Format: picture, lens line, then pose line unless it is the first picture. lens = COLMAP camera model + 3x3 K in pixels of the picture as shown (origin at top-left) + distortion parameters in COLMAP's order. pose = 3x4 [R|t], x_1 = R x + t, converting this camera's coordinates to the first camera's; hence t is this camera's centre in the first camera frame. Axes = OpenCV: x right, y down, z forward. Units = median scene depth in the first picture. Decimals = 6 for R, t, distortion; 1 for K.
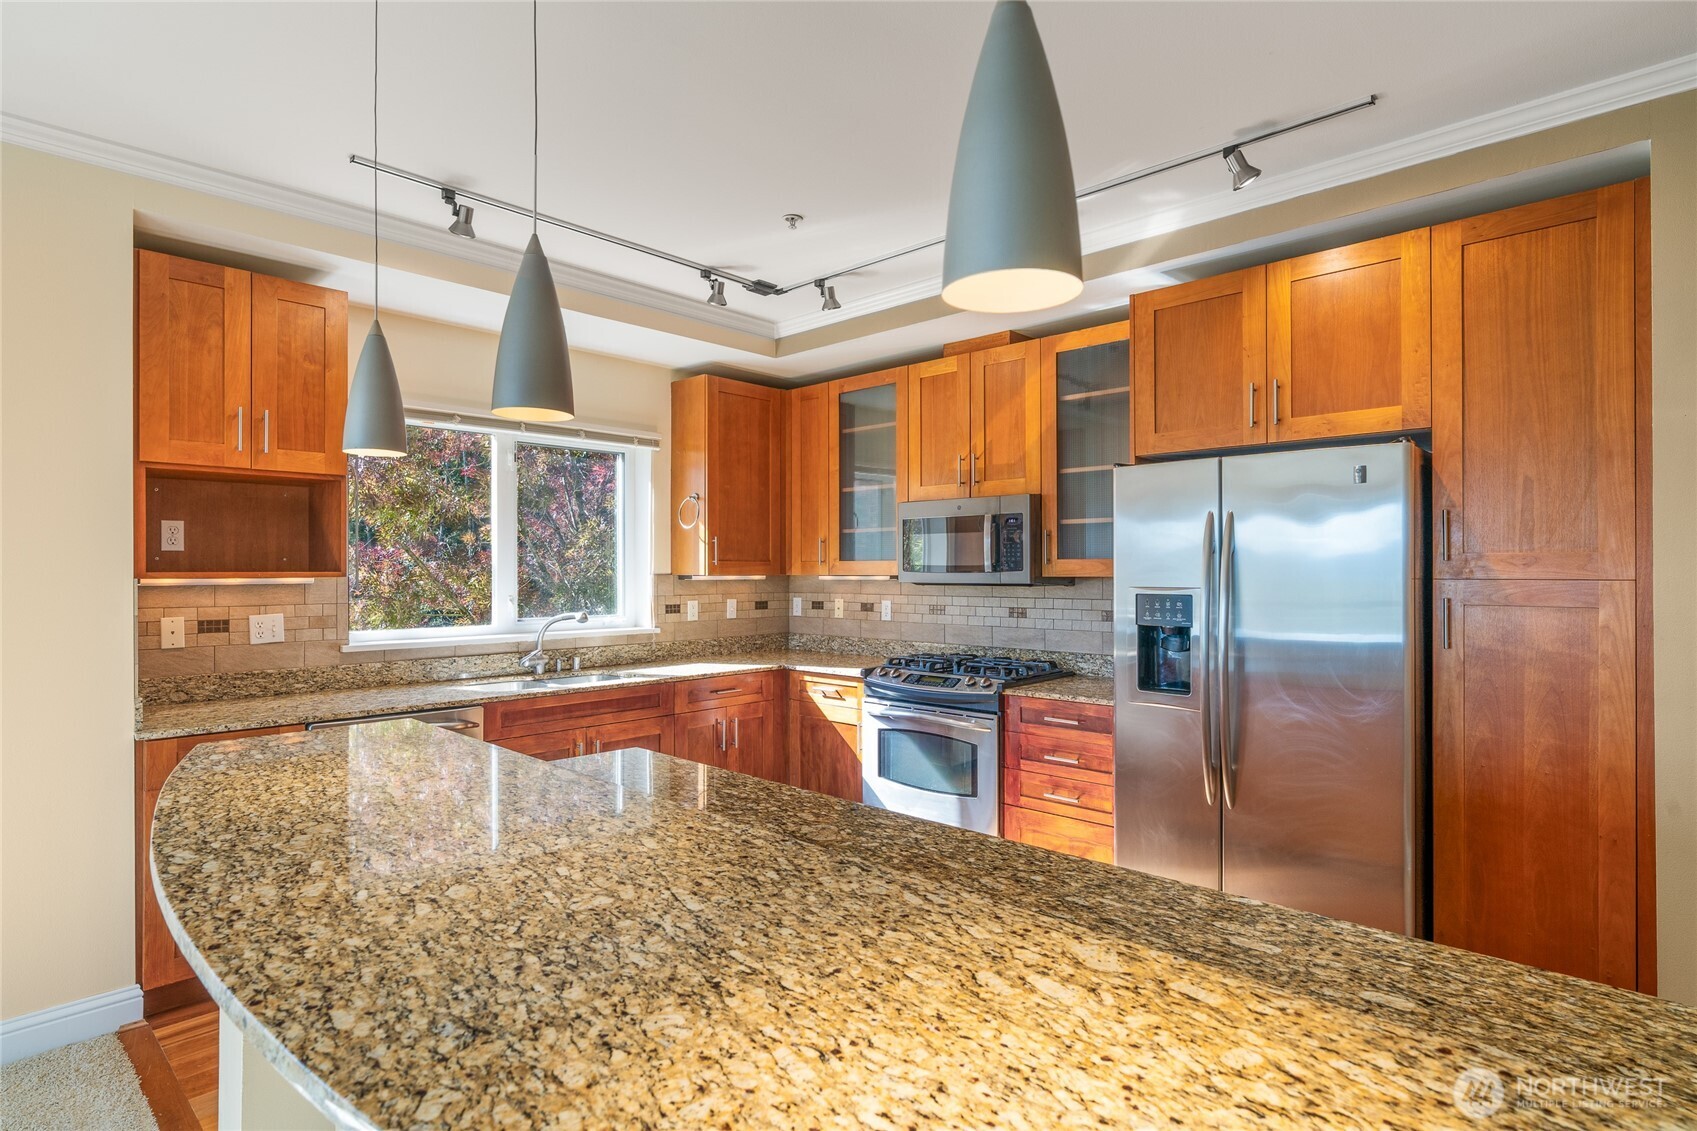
lens RADIAL K [[861.9, 0, 848.5], [0, 861.9, 565.5], [0, 0, 1]] dist [-0.008300, -0.000294]
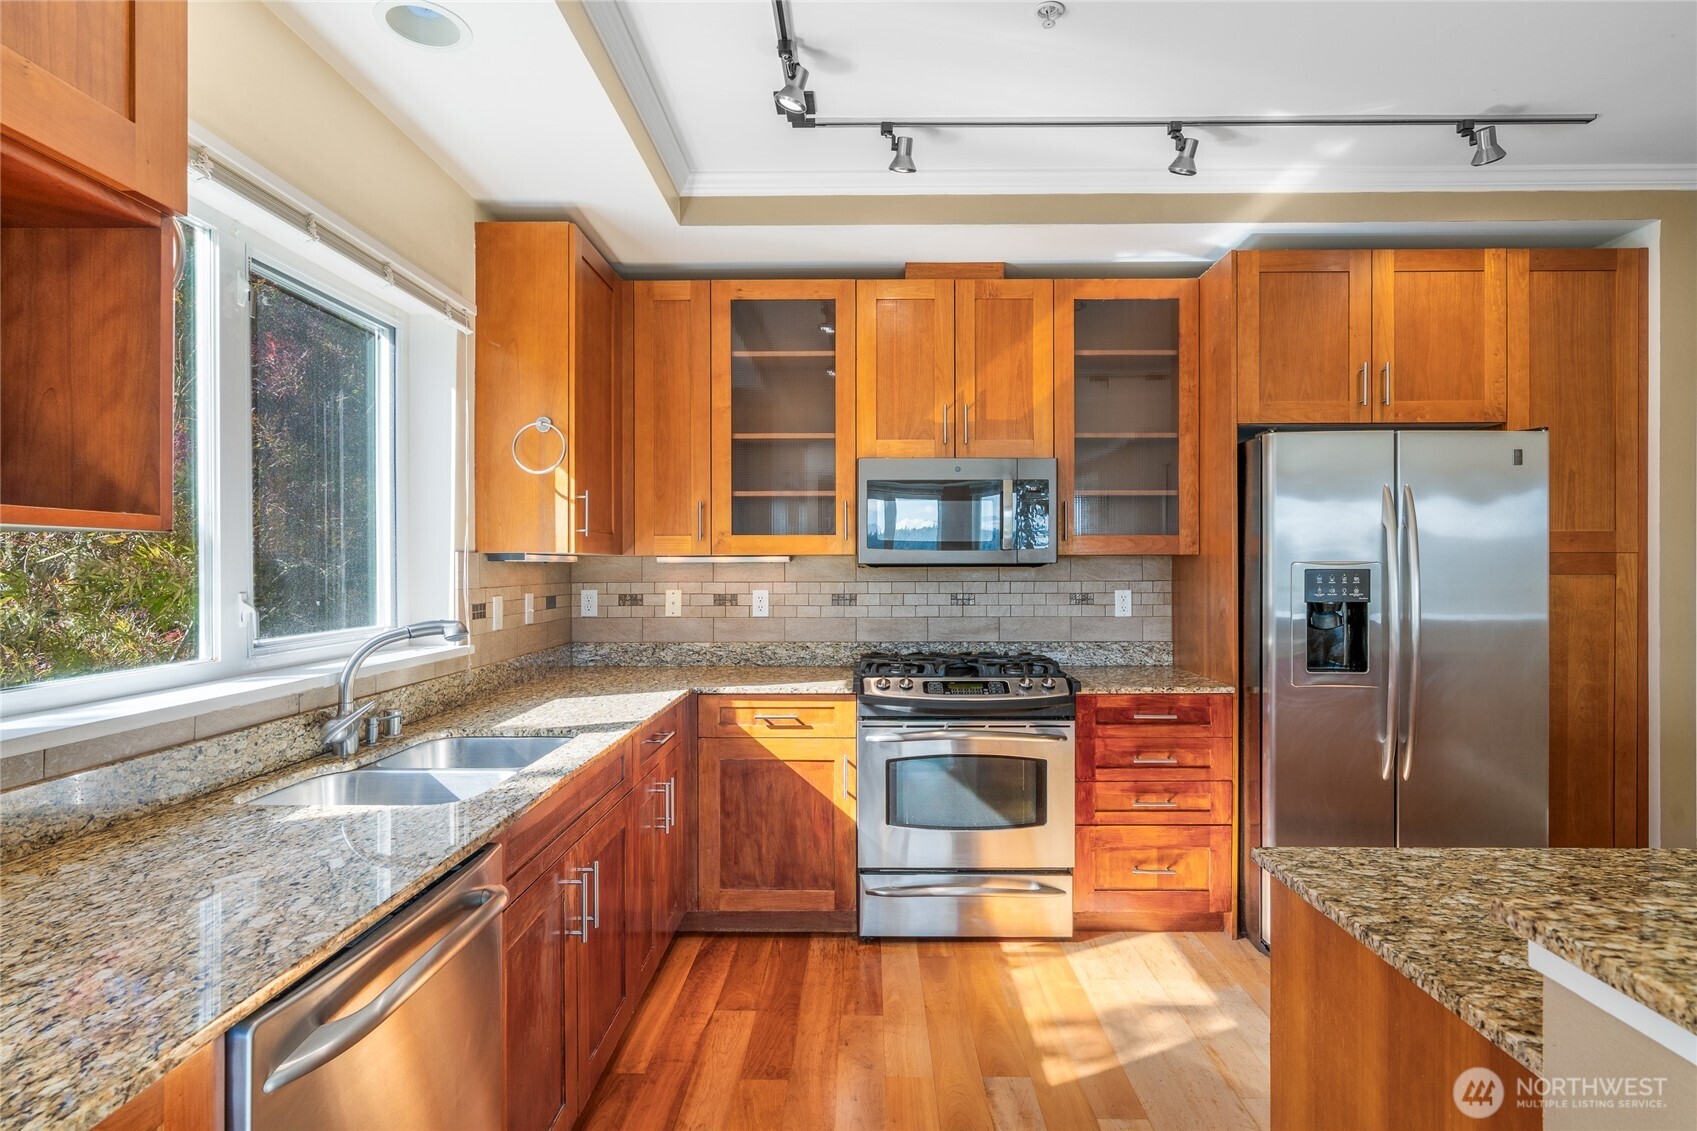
lens RADIAL K [[861.9, 0, 848.5], [0, 861.9, 565.5], [0, 0, 1]] dist [-0.008300, -0.000294]
pose [[0.740421, -0.000468, 0.672144, -0.528376], [-0.002532, 0.999991, 0.003485, 0.021572], [-0.672139, -0.004282, 0.740412, 0.514483]]
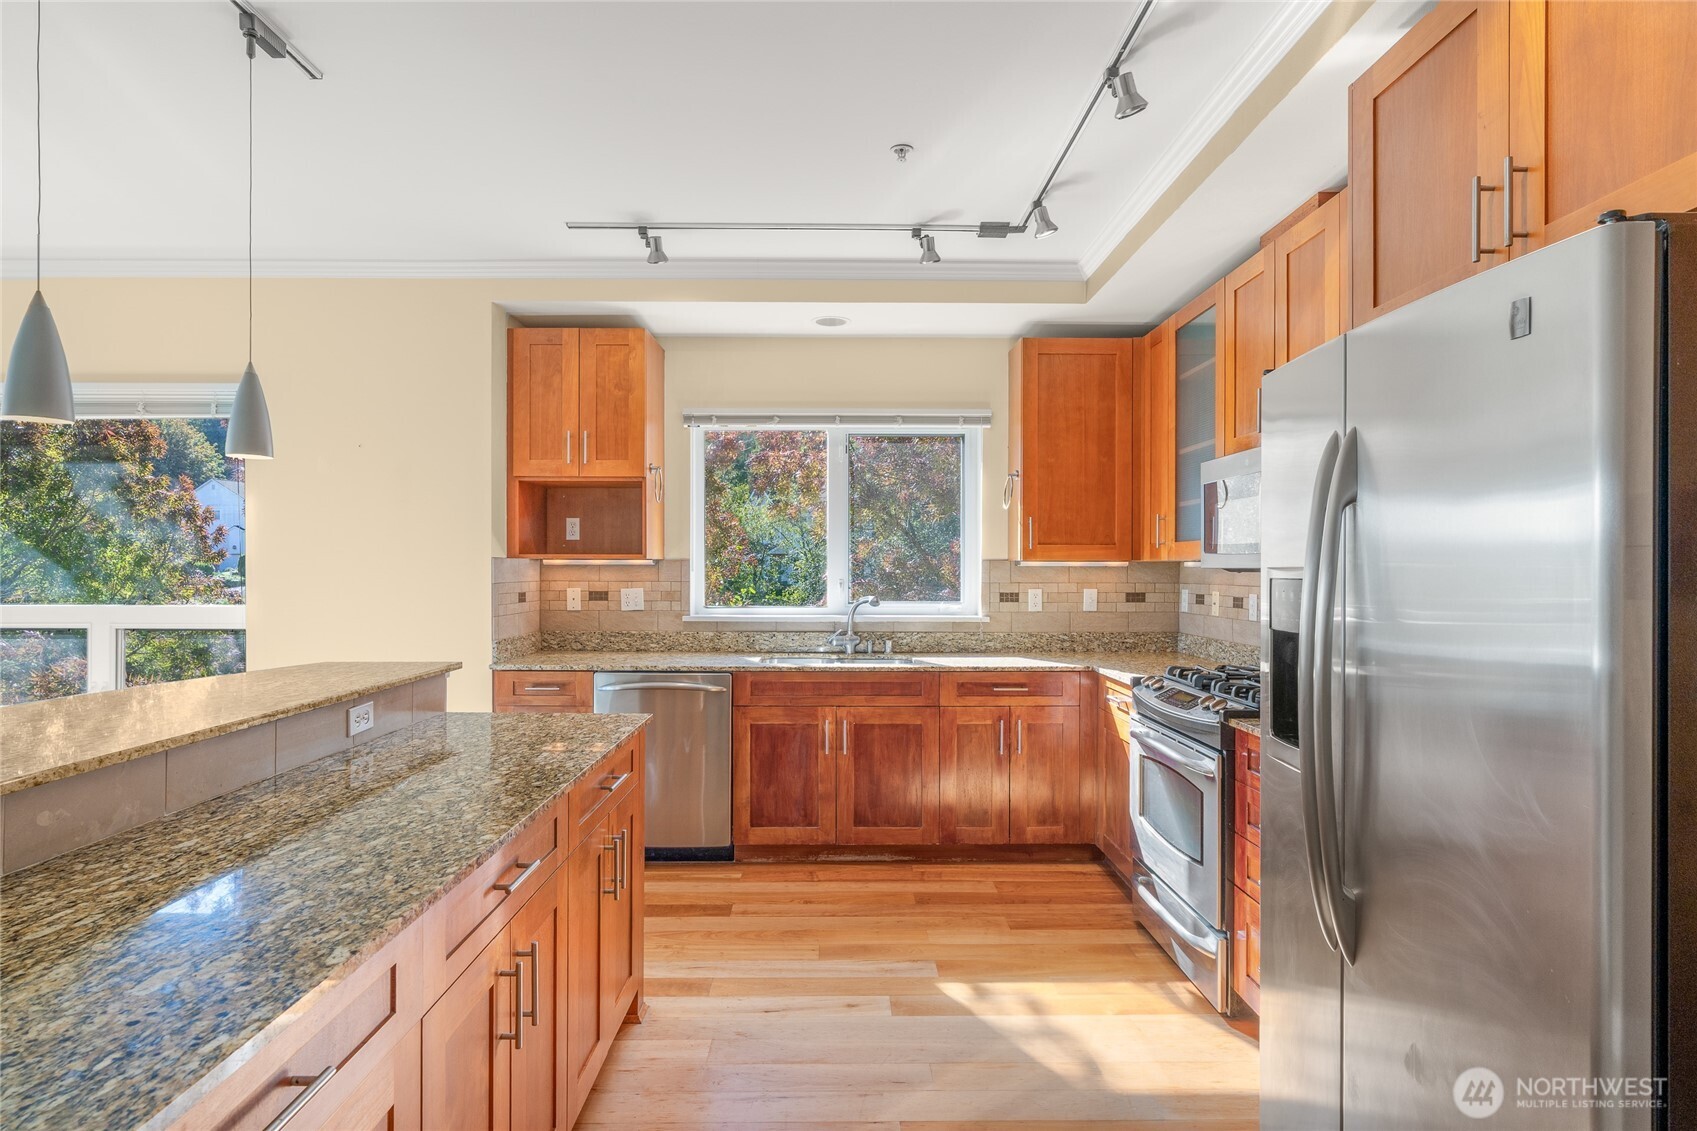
lens RADIAL K [[889.0, 0, 848.5], [0, 889.0, 565.5], [0, 0, 1]] dist [-0.001895, 0.000454]
pose [[0.696044, 0.001629, -0.717997, 0.463779], [0.000673, 0.999996, 0.002921, 0.017182], [0.717999, -0.002516, 0.696040, 0.273369]]
